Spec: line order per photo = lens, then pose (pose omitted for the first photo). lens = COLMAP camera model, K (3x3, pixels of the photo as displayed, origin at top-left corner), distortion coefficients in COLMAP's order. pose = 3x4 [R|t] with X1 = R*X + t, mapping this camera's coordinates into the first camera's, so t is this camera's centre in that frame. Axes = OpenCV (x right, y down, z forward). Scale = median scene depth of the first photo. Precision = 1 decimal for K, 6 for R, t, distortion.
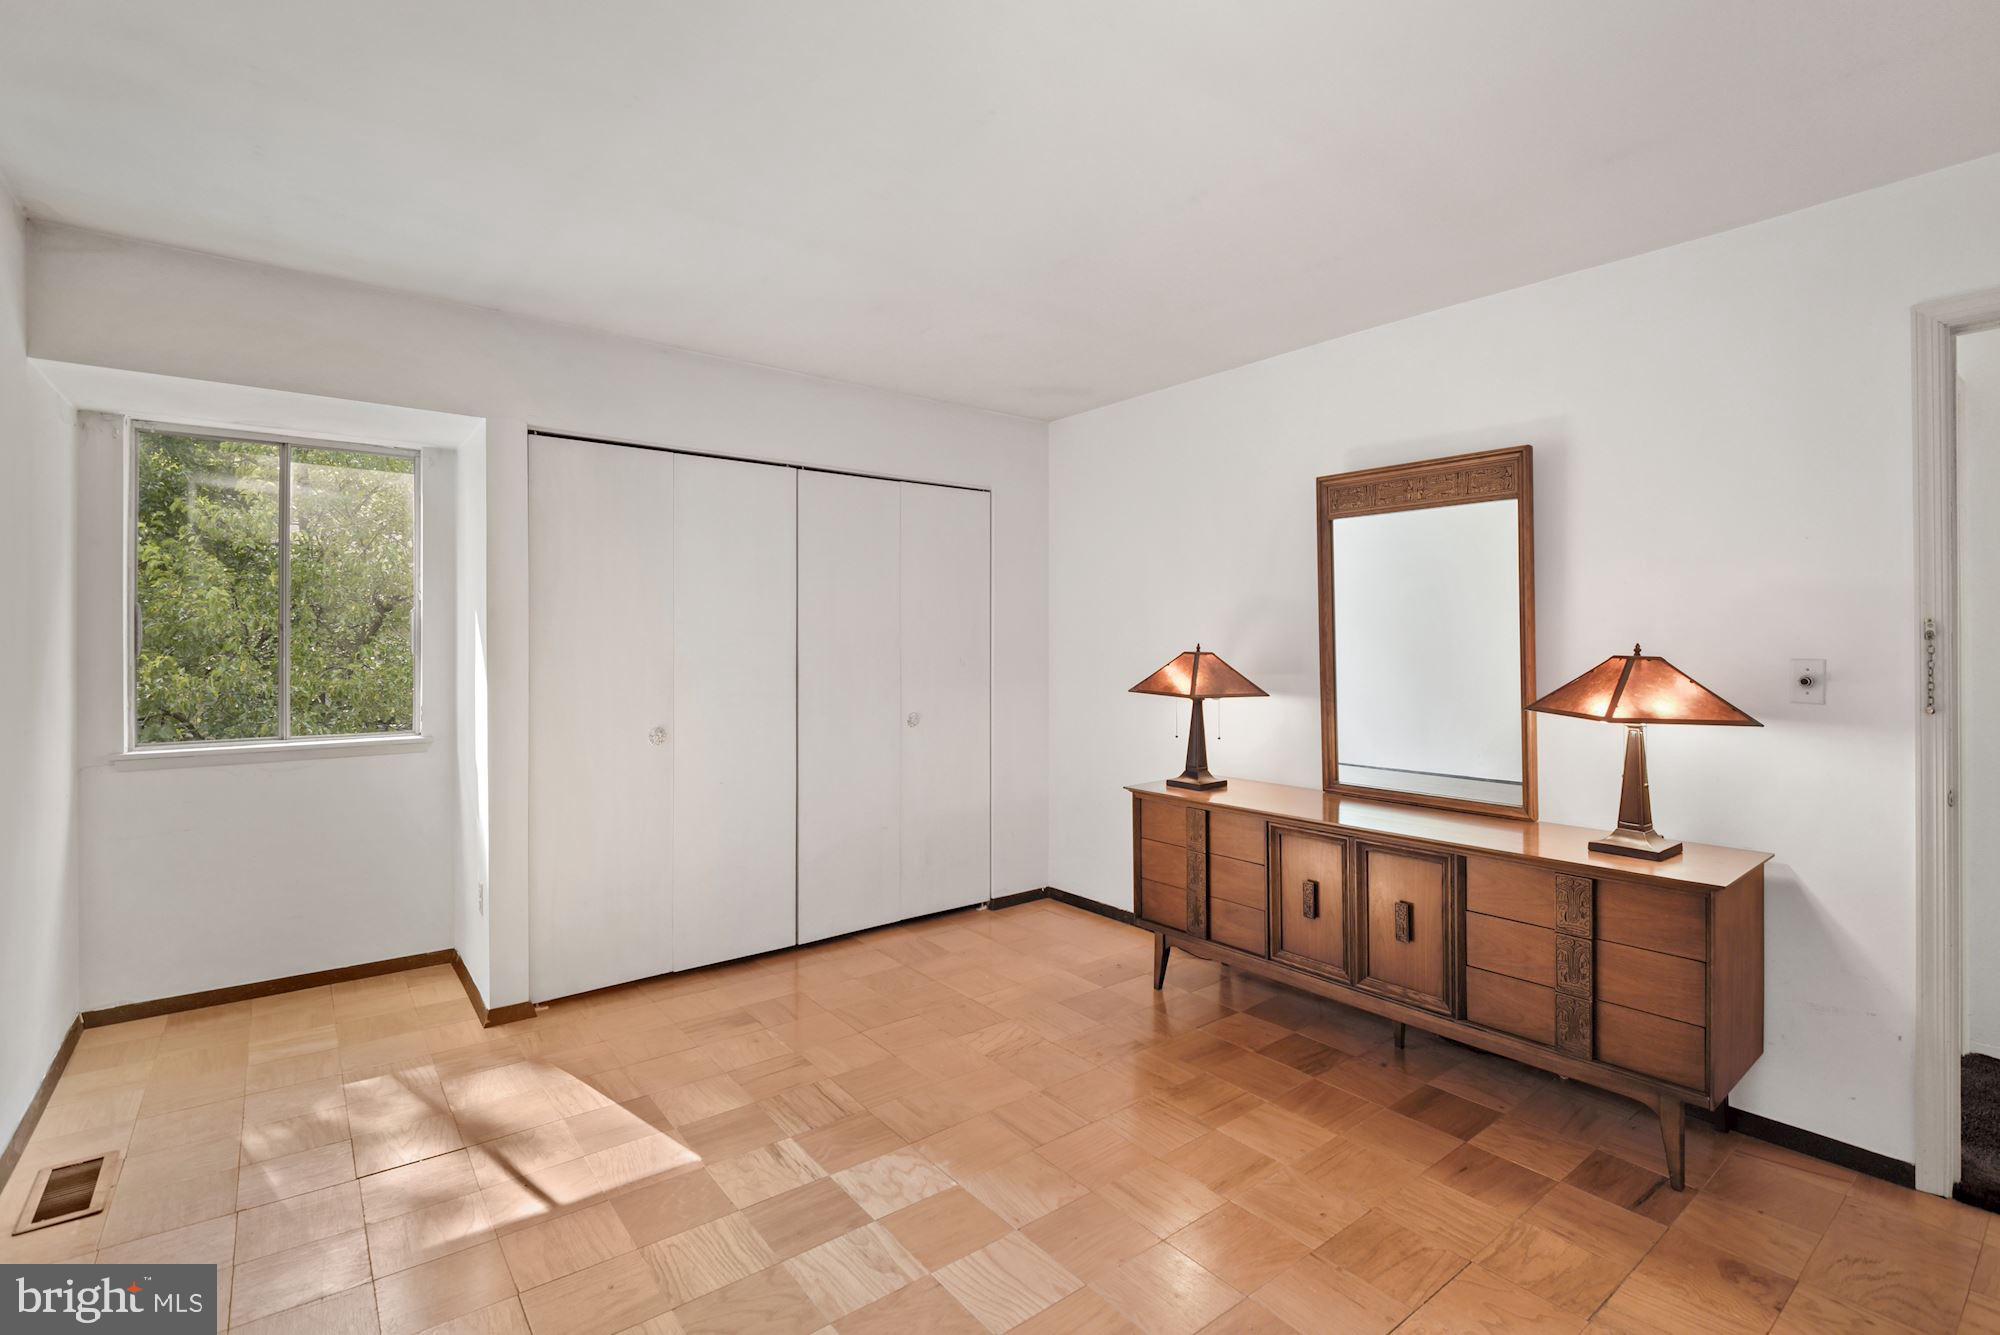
lens RADIAL K [[921.1, 0, 1022.1], [0, 921.1, 632.8], [0, 0, 1]] dist [0.012354, -0.000201]
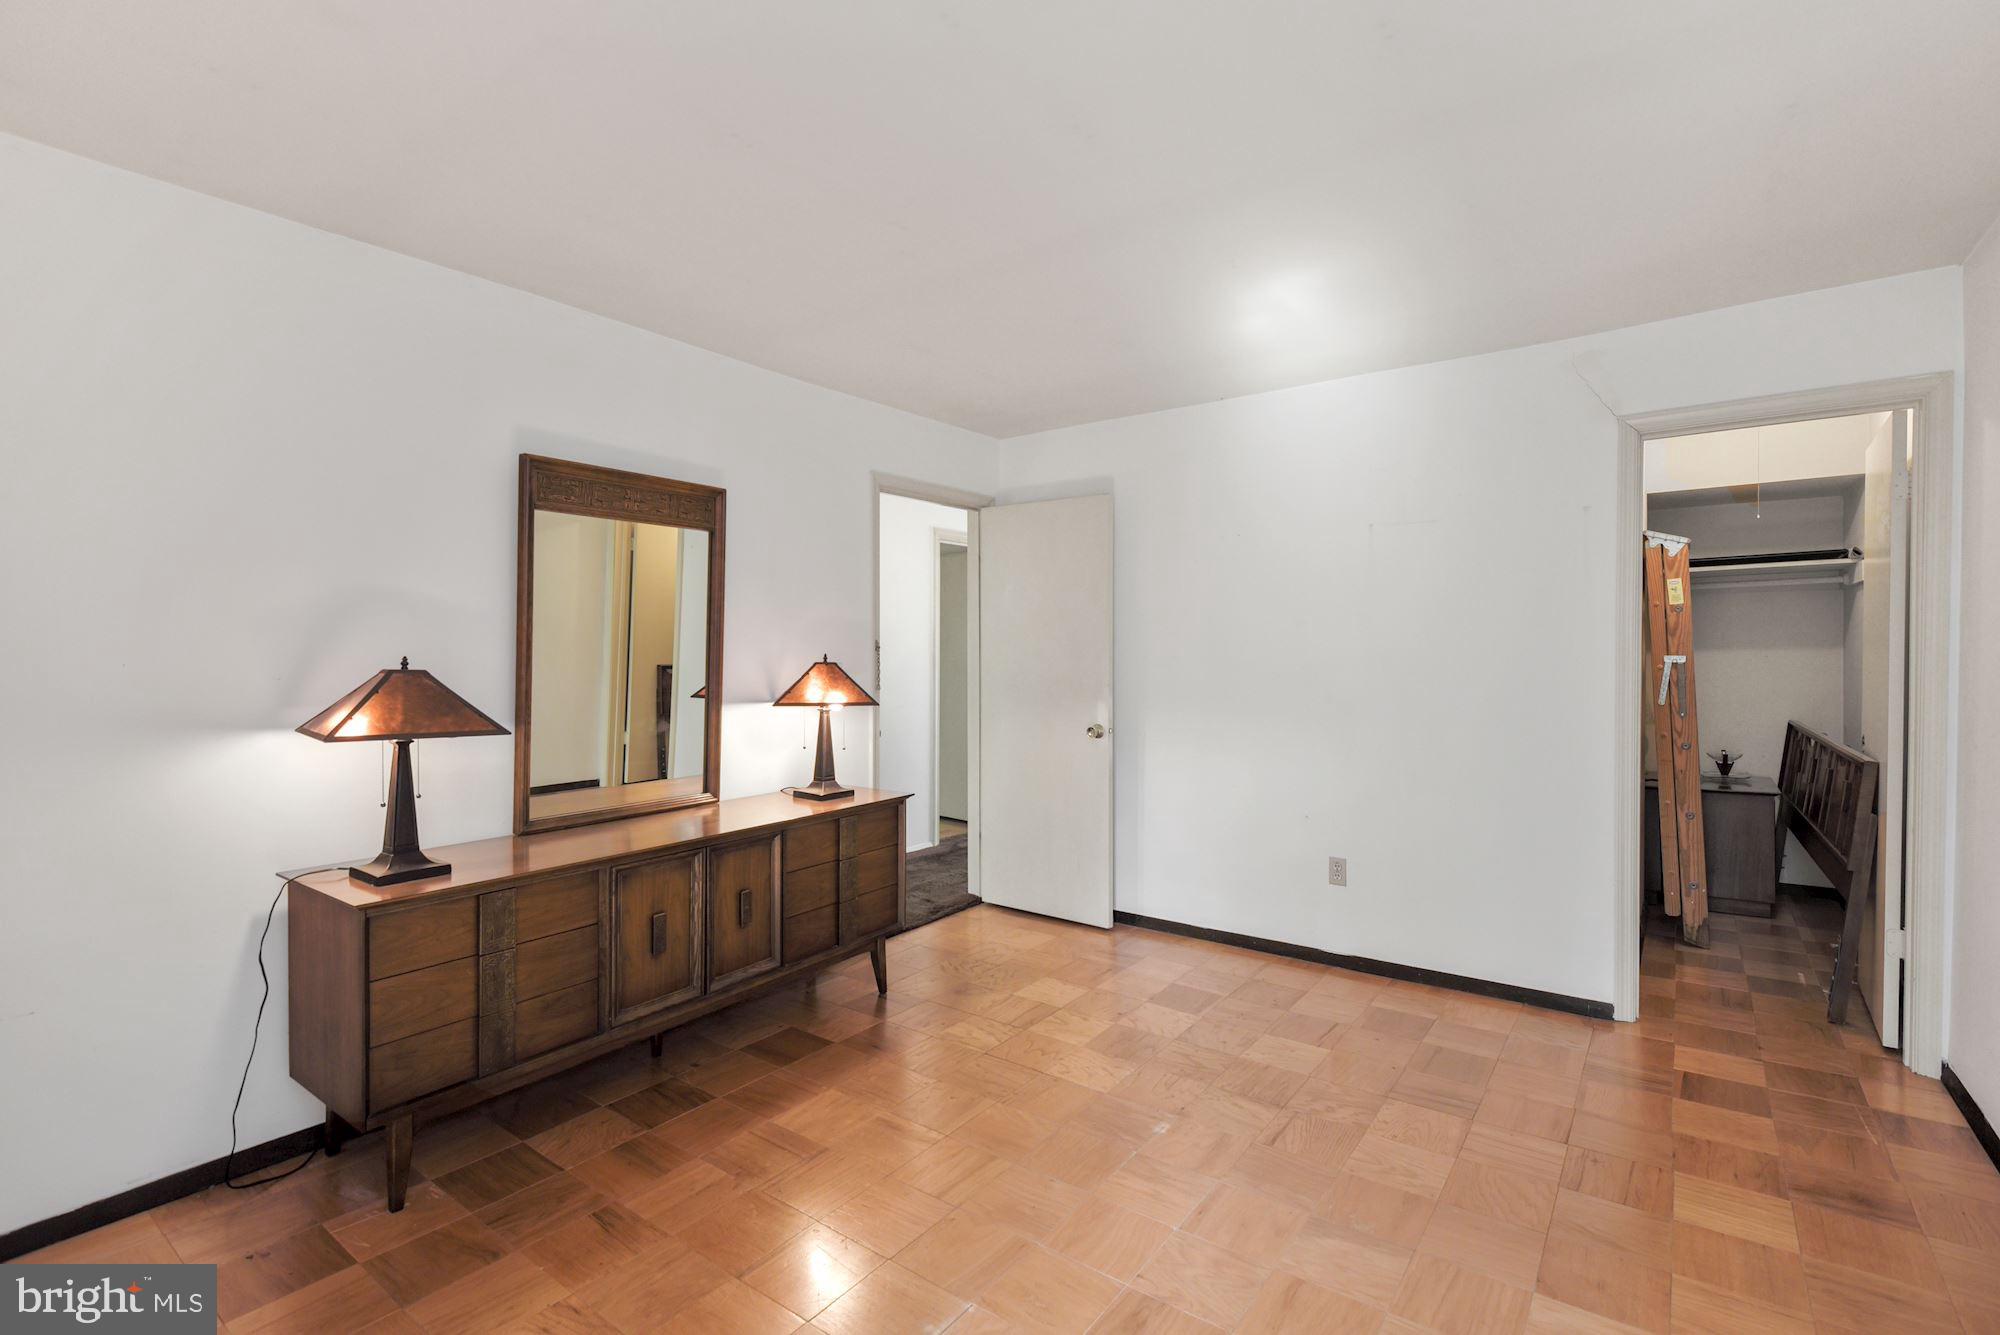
lens RADIAL K [[921.1, 0, 1001.3], [0, 921.1, 660.9], [0, 0, 1]] dist [0.012354, -0.000201]
pose [[-0.264594, -0.007028, 0.964334, -0.654616], [-0.003005, 0.999975, 0.006463, 0.010221], [-0.964355, -0.001187, -0.264609, 0.901588]]
